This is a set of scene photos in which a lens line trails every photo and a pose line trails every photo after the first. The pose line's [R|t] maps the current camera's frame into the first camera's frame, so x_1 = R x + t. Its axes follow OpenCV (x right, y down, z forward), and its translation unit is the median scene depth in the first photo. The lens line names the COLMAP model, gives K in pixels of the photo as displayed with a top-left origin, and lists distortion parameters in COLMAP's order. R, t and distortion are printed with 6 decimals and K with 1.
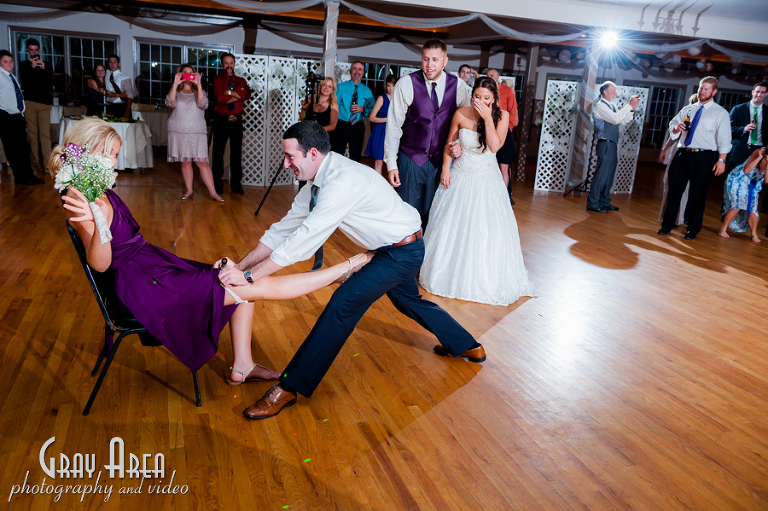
lens RADIAL K [[680.5, 0, 384.0], [0, 680.5, 255.5], [0, 0, 1]] dist [-0.001204, -0.001088]
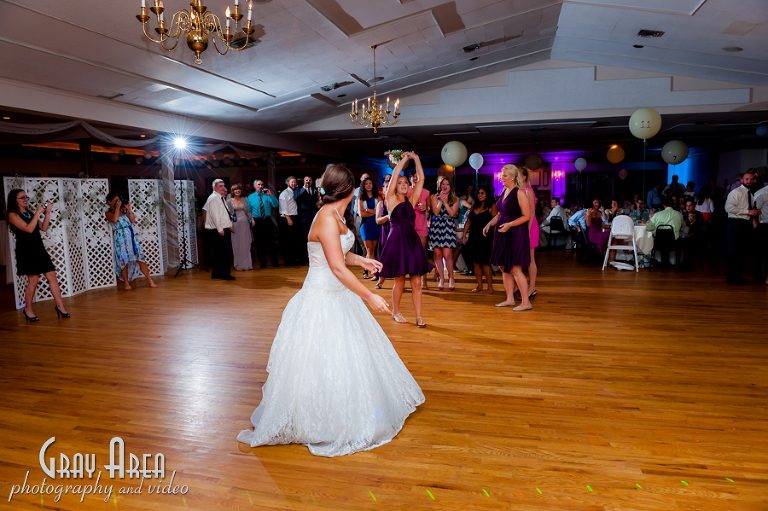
lens RADIAL K [[528.7, 0, 381.2], [0, 528.7, 256.2], [0, 0, 1]] dist [-0.054128, -0.000256]
pose [[0.543133, -0.184333, 0.819163, -0.407562], [0.255800, 0.965554, 0.047670, -0.117160], [-0.799733, 0.183651, 0.571576, 0.340529]]
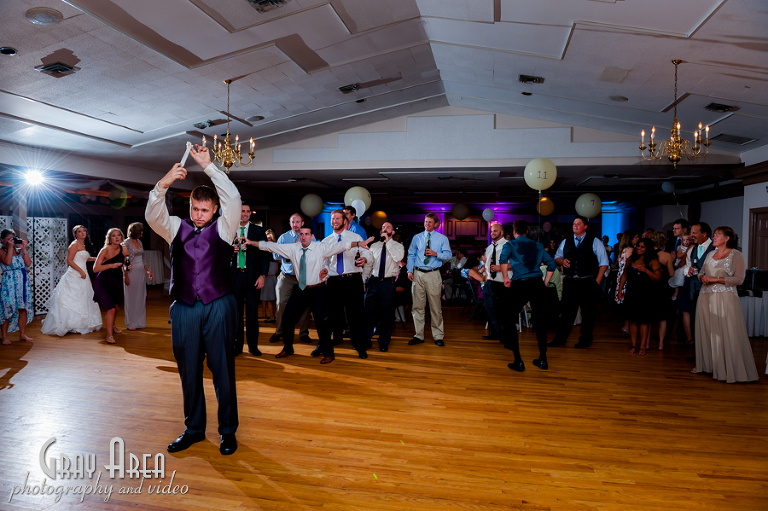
lens RADIAL K [[527.9, 0, 384.0], [0, 527.9, 255.5], [0, 0, 1]] dist [-0.055164, 0.000207]
pose [[0.500392, -0.096701, 0.860382, -0.174442], [0.227072, 0.973615, -0.022636, -0.070855], [-0.835491, 0.206696, 0.509147, 0.195338]]
